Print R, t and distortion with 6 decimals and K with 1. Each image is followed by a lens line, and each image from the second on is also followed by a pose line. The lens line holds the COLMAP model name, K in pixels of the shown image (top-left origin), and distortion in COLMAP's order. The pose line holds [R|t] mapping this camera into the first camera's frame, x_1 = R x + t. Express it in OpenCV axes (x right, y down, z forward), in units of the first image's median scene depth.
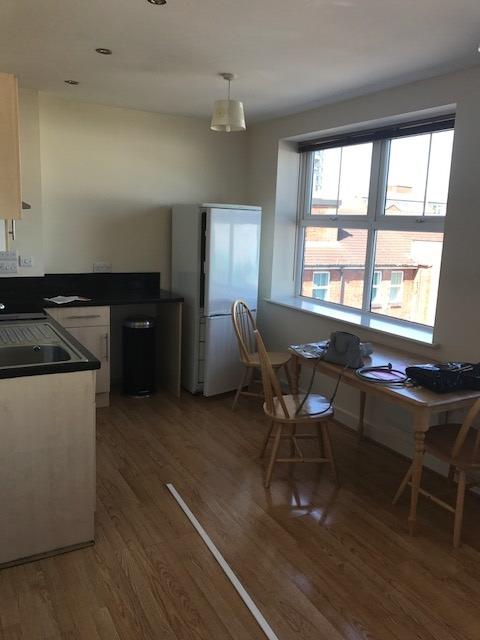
lens RADIAL K [[524.6, 0, 240.4], [0, 524.6, 320.6], [0, 0, 1]] dist [0.002452, 0.002250]
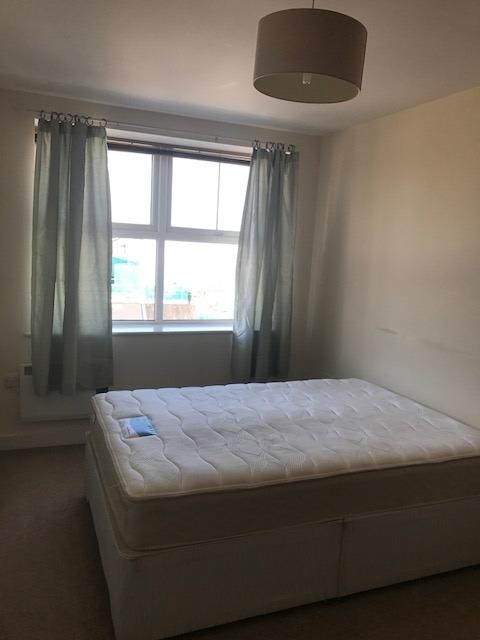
lens RADIAL K [[524.6, 0, 240.1], [0, 524.6, 318.5], [0, 0, 1]] dist [0.002452, 0.002250]
pose [[0.126301, -0.112083, 0.985640, -0.831849], [0.144491, 0.985078, 0.093504, -0.102685], [-0.981412, 0.130606, 0.140611, 0.788217]]
